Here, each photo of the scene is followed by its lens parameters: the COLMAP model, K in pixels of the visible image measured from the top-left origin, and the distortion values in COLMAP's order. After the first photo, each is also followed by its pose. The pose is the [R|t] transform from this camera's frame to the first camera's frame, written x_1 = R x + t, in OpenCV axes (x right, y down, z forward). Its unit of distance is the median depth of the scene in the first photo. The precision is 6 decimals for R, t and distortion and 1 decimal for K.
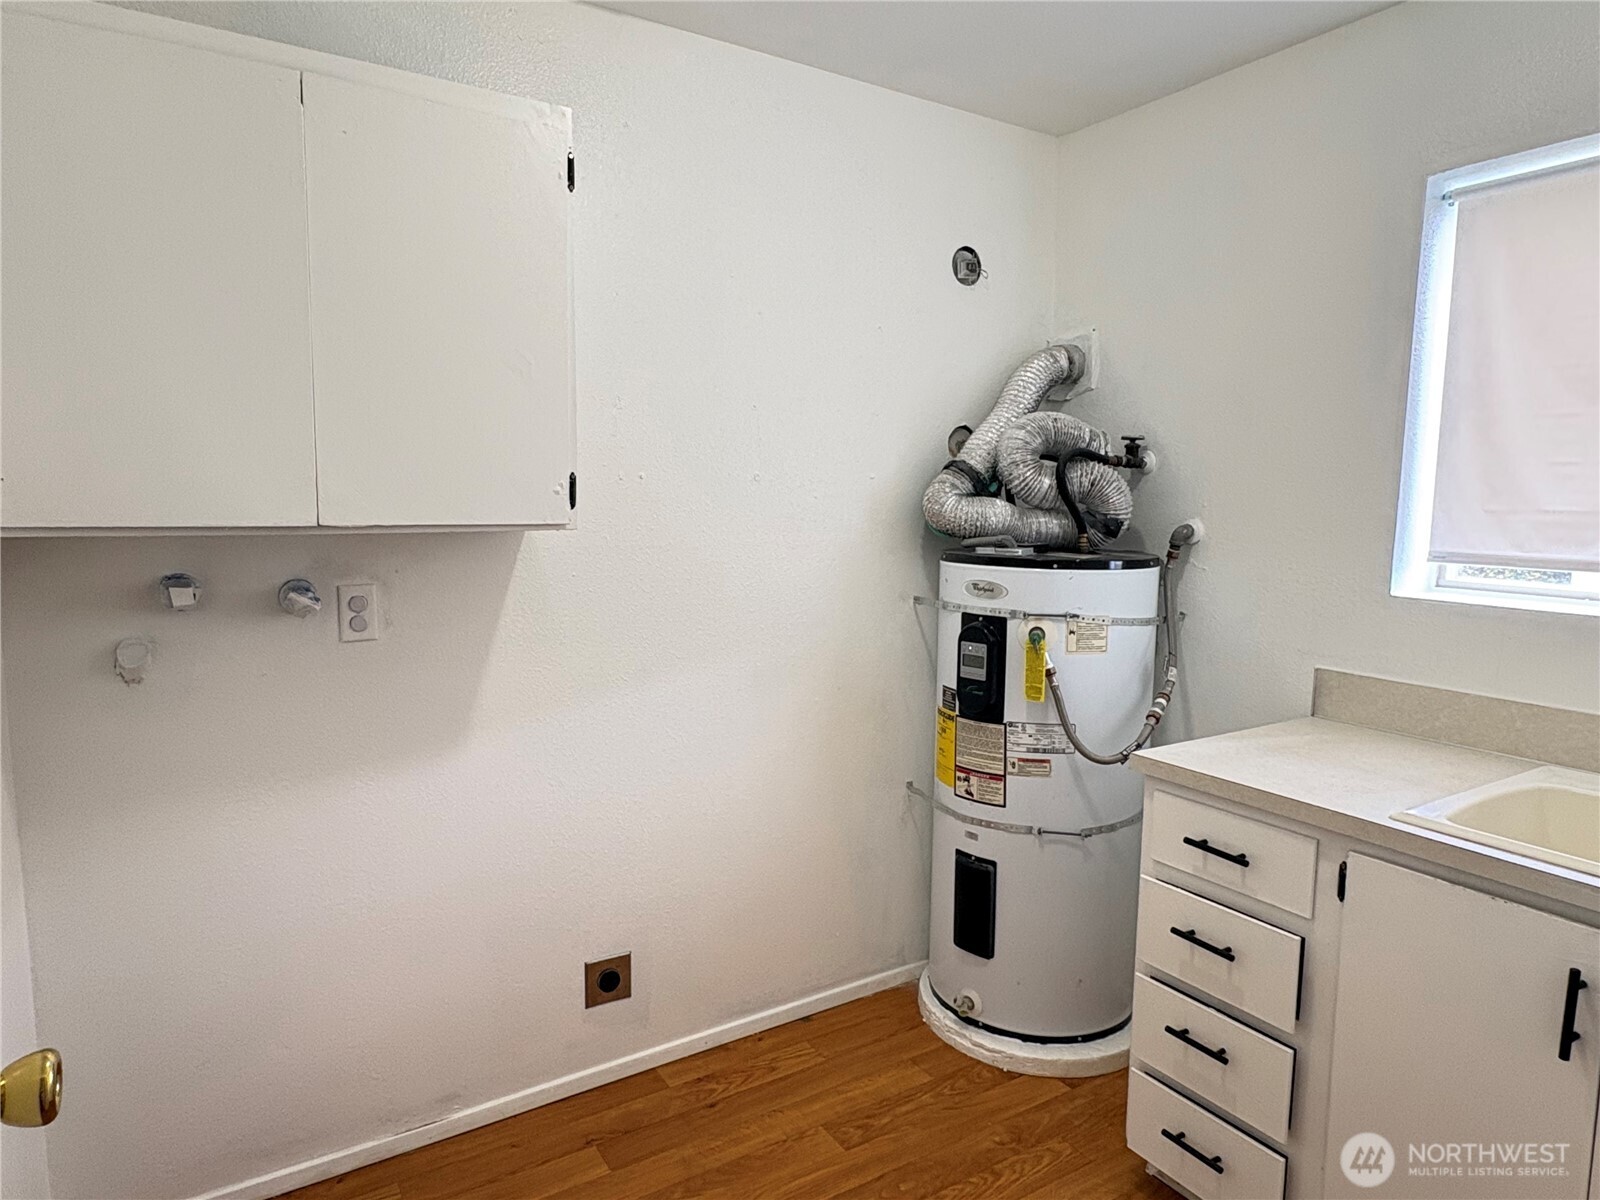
lens RADIAL K [[972.2, 0, 800.0], [0, 972.2, 600.0], [0, 0, 1]] dist [0.003825, 0.000460]
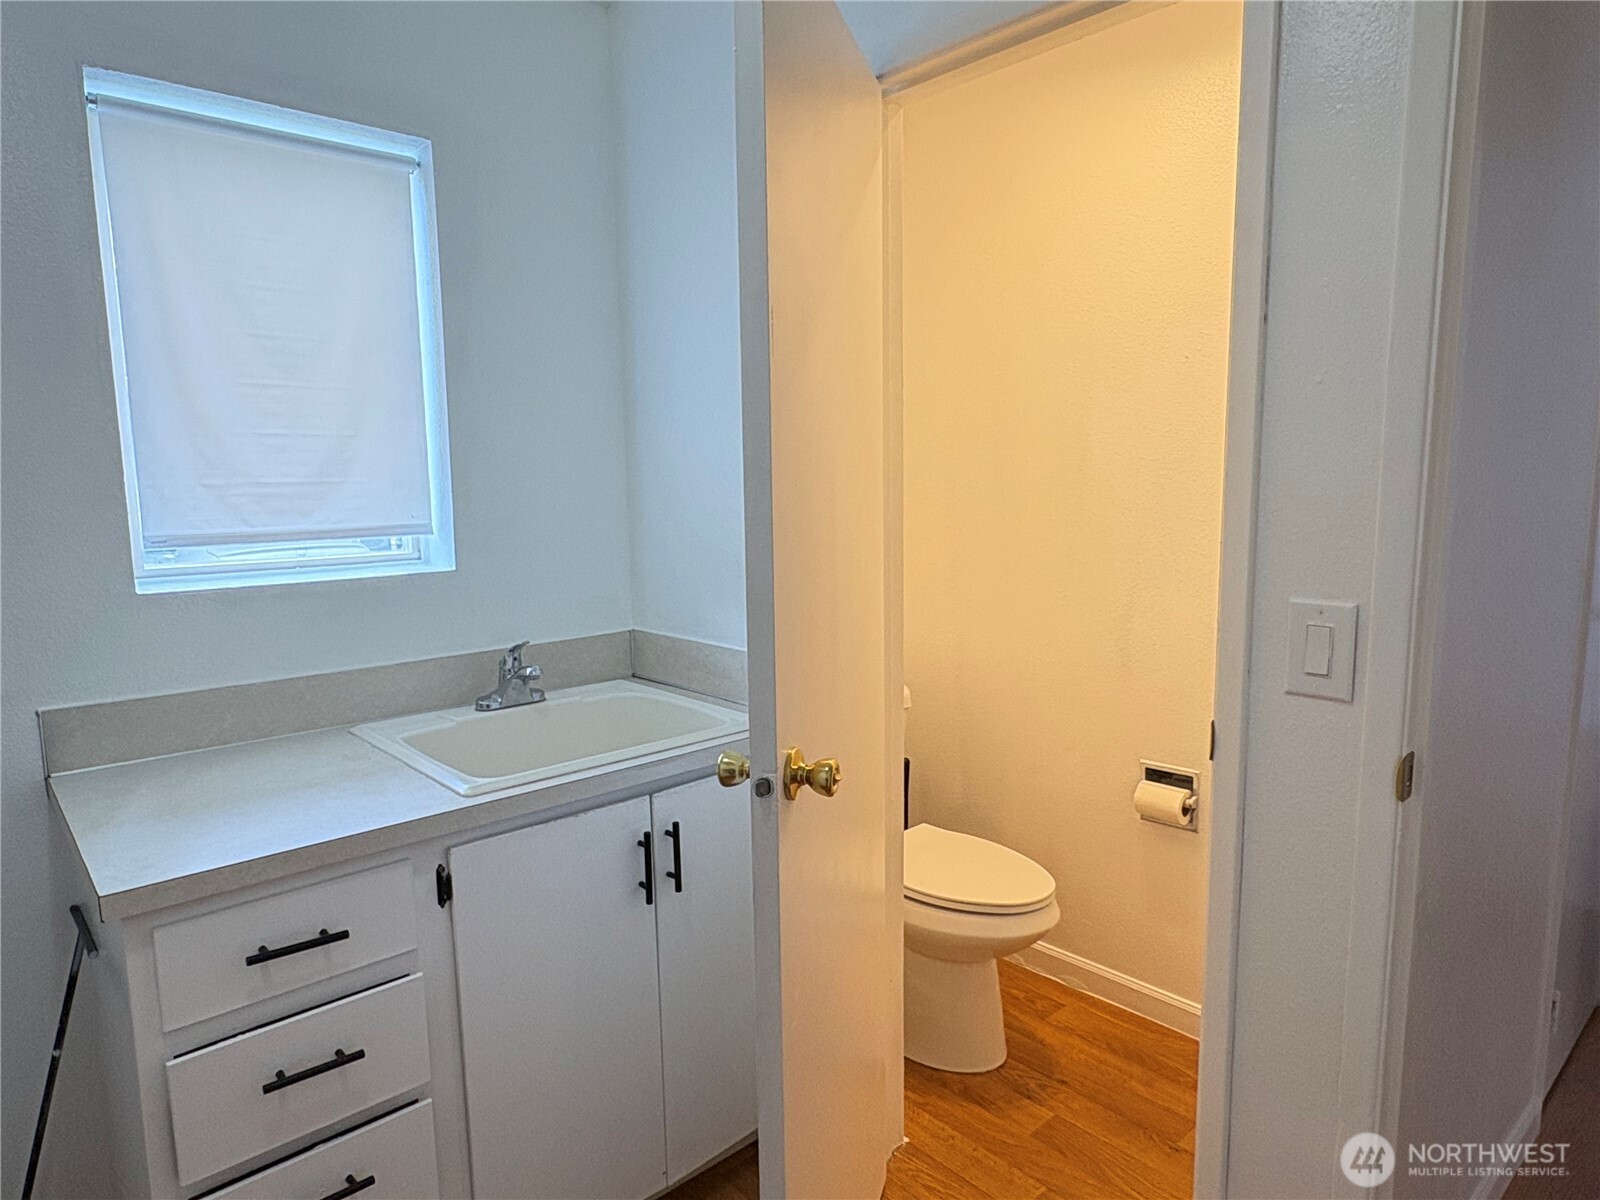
lens RADIAL K [[972.2, 0, 800.0], [0, 972.2, 600.0], [0, 0, 1]] dist [0.003825, 0.000460]
pose [[-0.165371, -0.137367, 0.976618, -0.363394], [0.122274, 0.979756, 0.158514, -0.080628], [-0.978622, 0.145628, -0.145227, 0.773069]]
